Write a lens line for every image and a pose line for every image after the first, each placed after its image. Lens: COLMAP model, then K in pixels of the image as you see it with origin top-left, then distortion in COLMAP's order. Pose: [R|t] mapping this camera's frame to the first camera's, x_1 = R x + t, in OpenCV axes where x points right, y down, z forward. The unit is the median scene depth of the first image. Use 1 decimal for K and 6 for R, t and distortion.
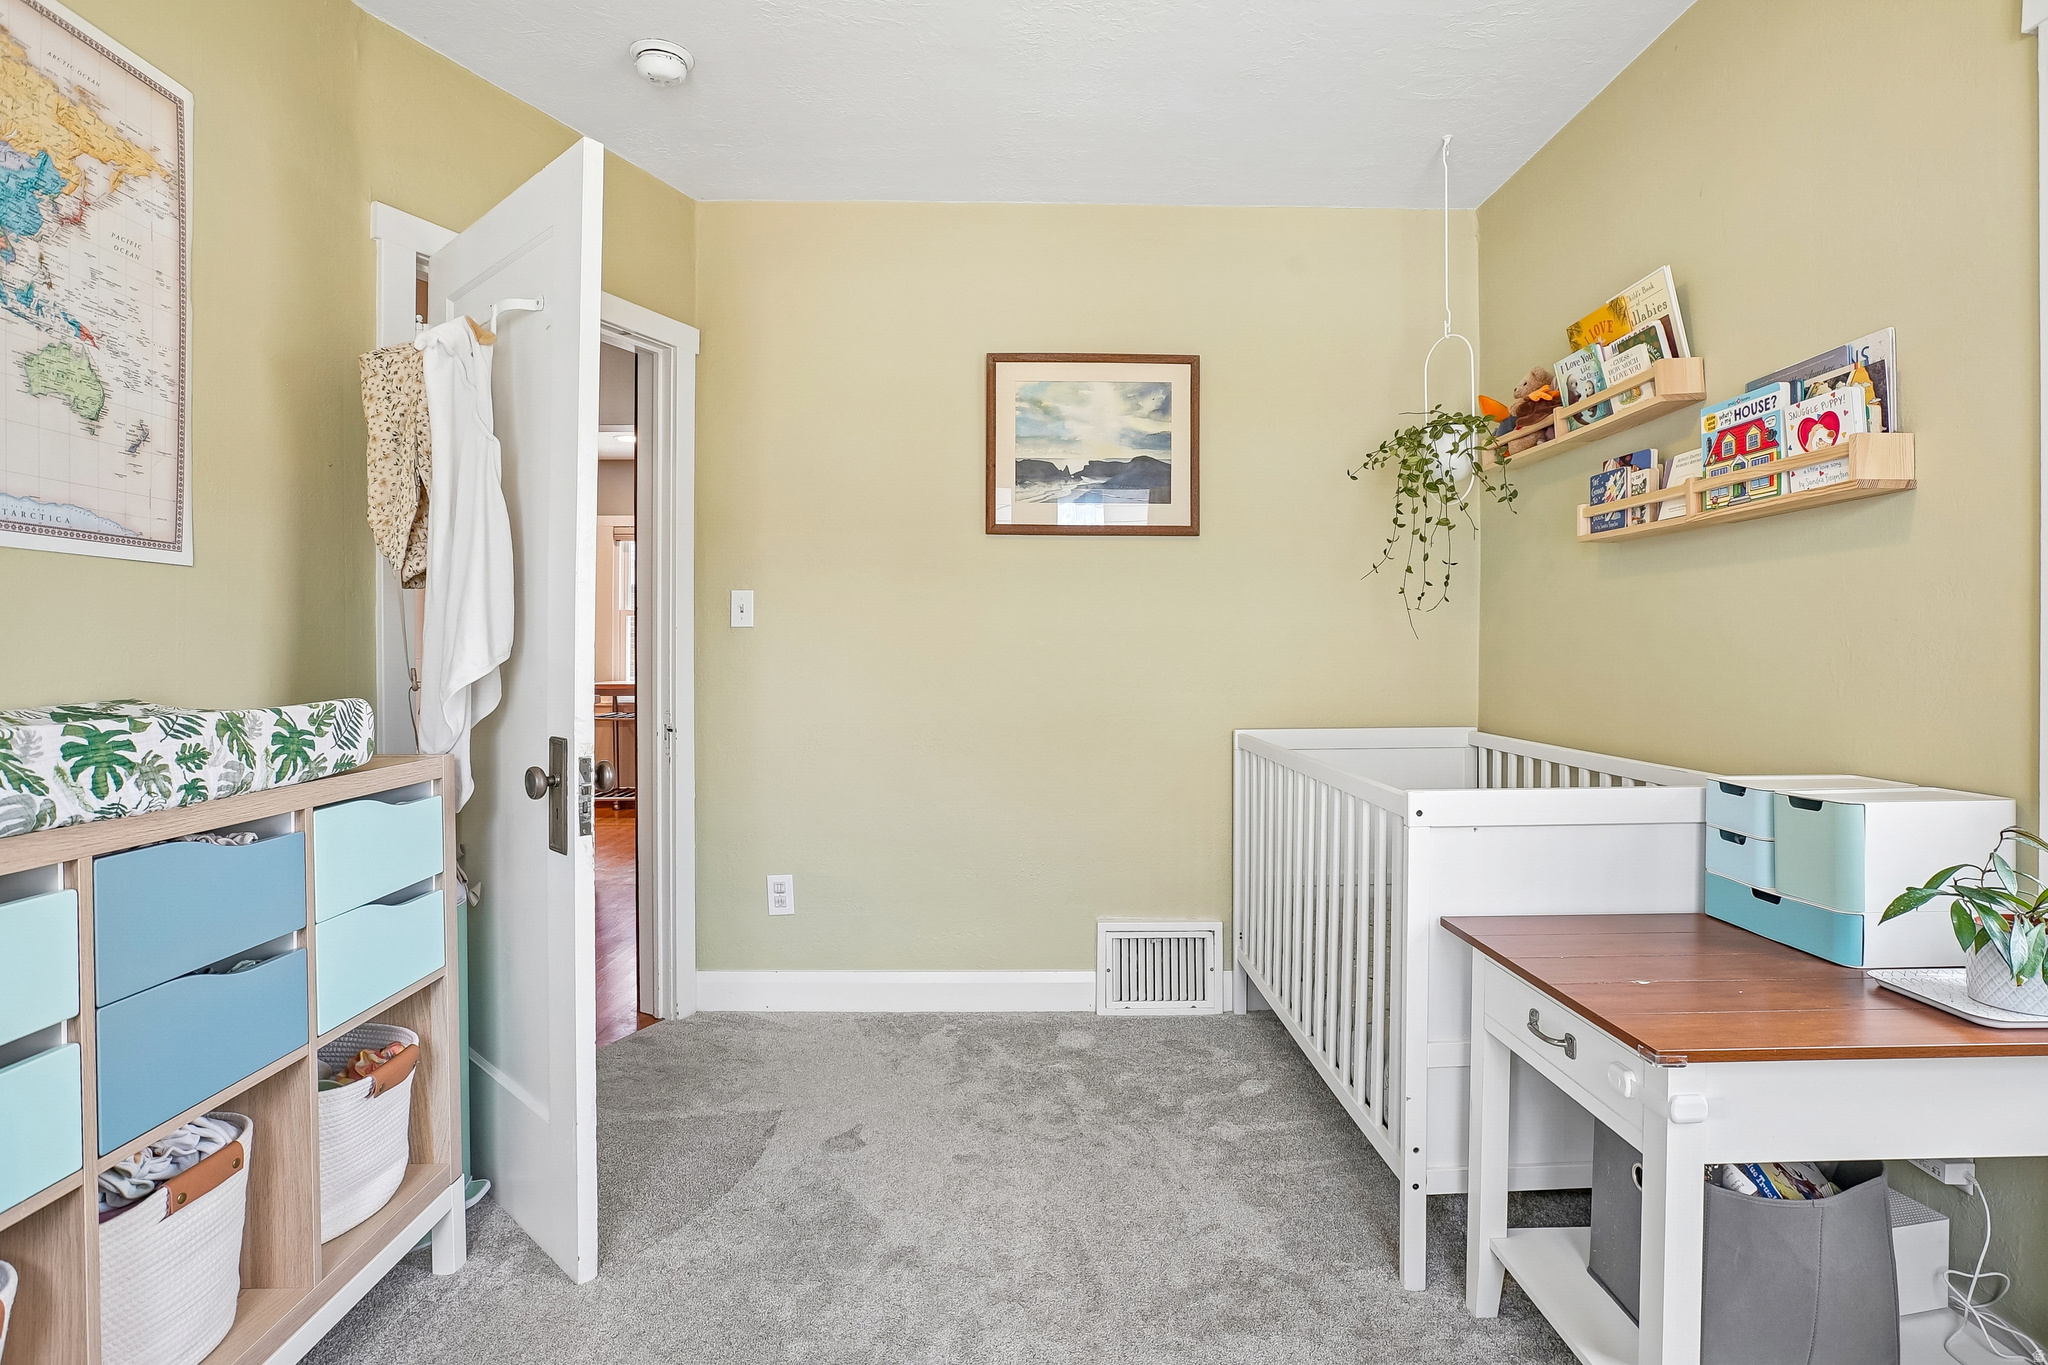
lens RADIAL K [[1055.9, 0, 1024.0], [0, 1055.9, 682.5], [0, 0, 1]] dist [-0.062244, 0.027363]
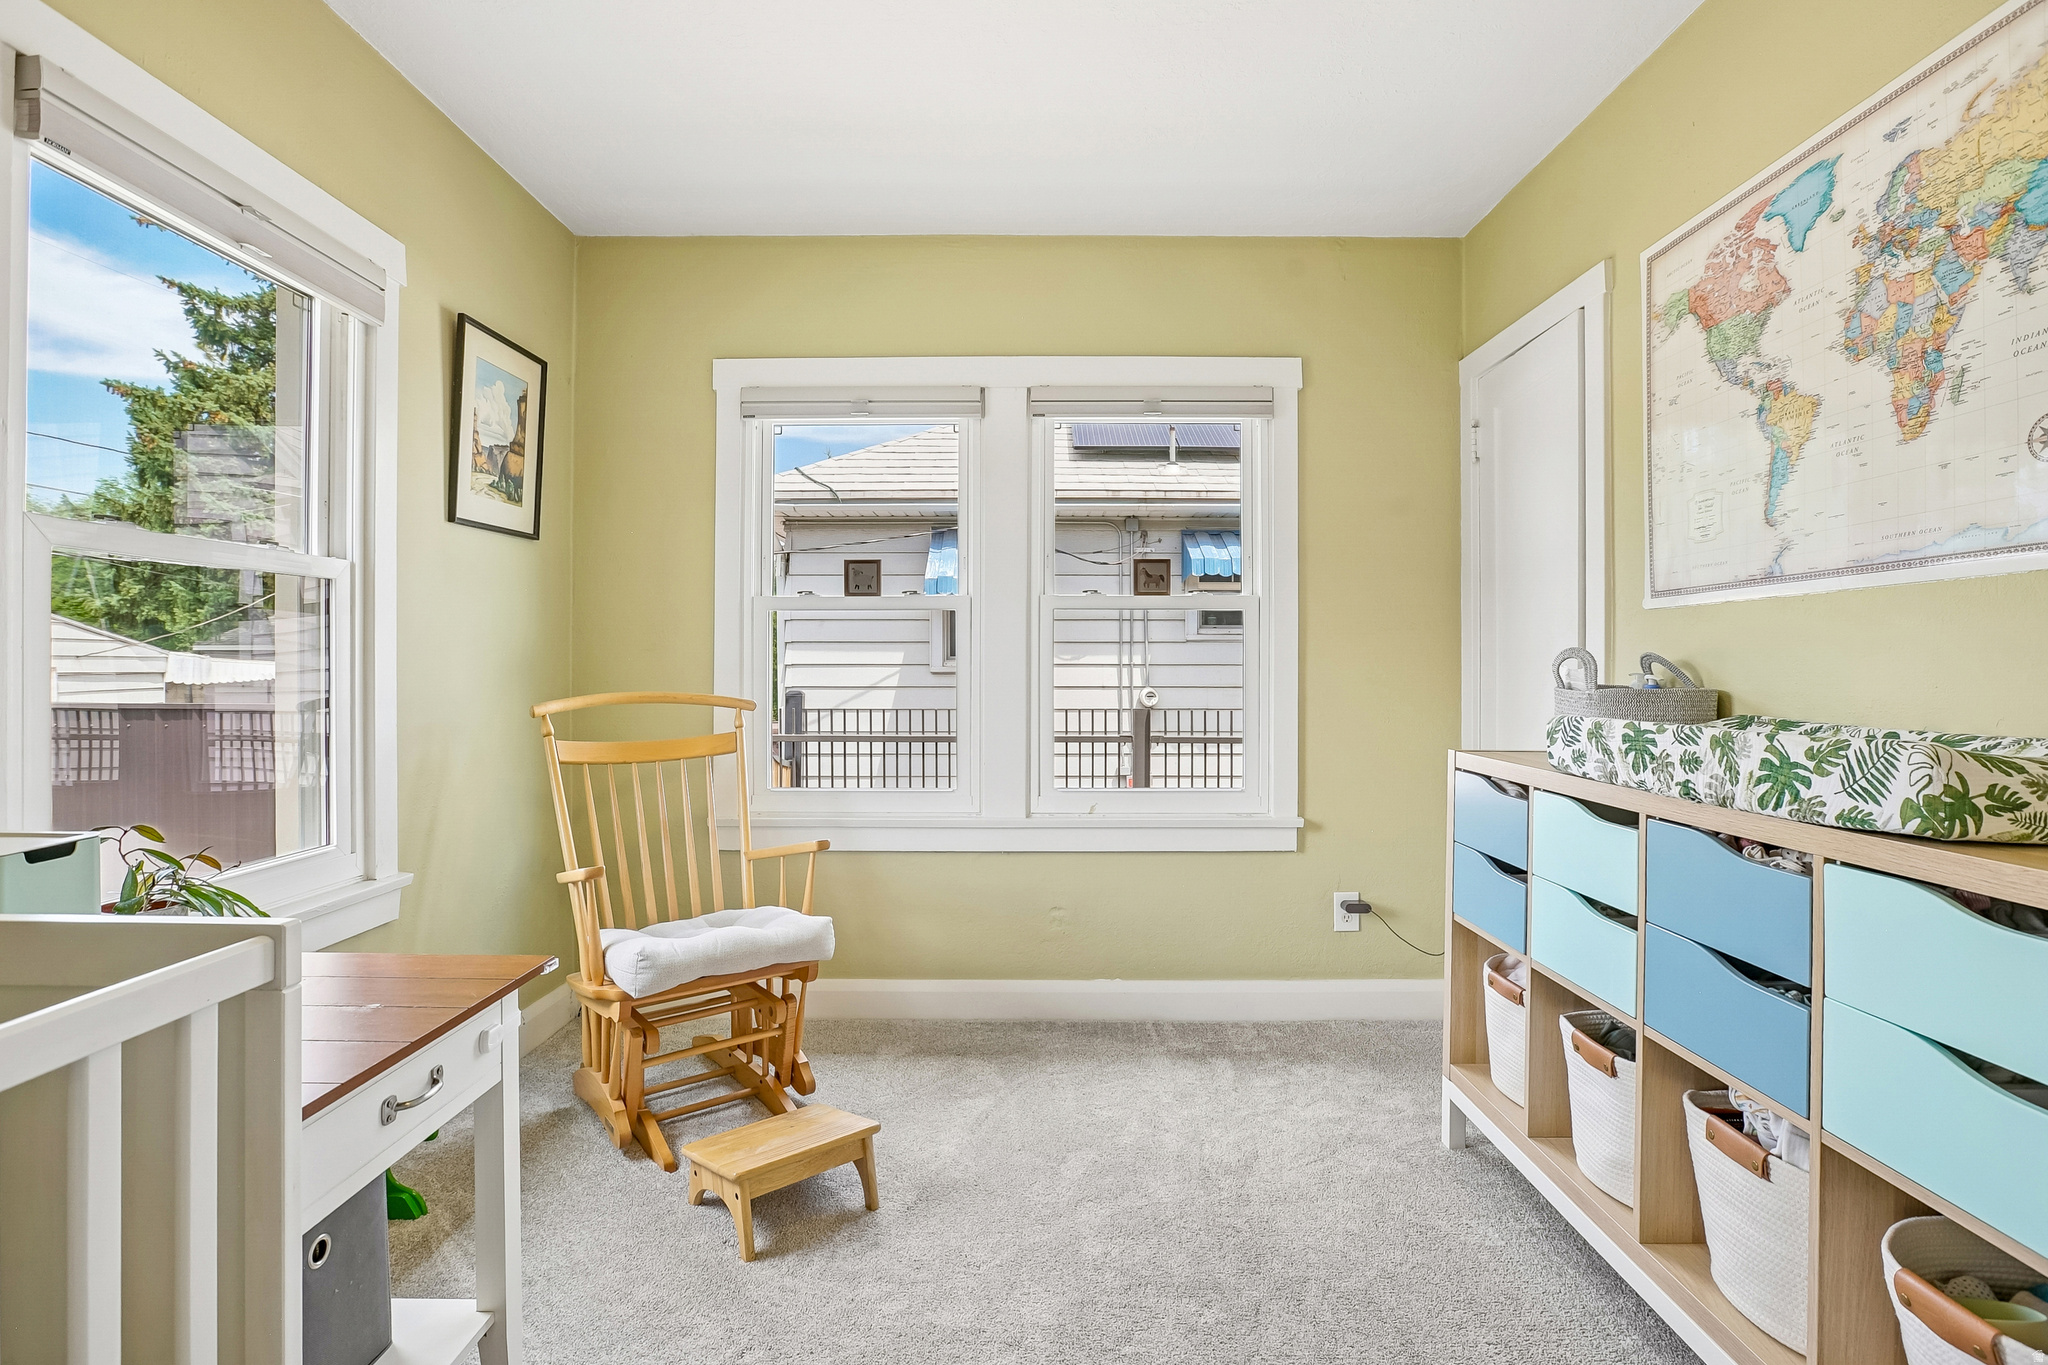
lens RADIAL K [[977.7, 0, 1024.0], [0, 977.7, 682.5], [0, 0, 1]] dist [-0.003073, 0.038091]
pose [[-0.999768, -0.001160, 0.021522, -0.052326], [-0.000233, 0.999075, 0.043011, -0.067440], [-0.021552, 0.042996, -0.998843, 2.089565]]
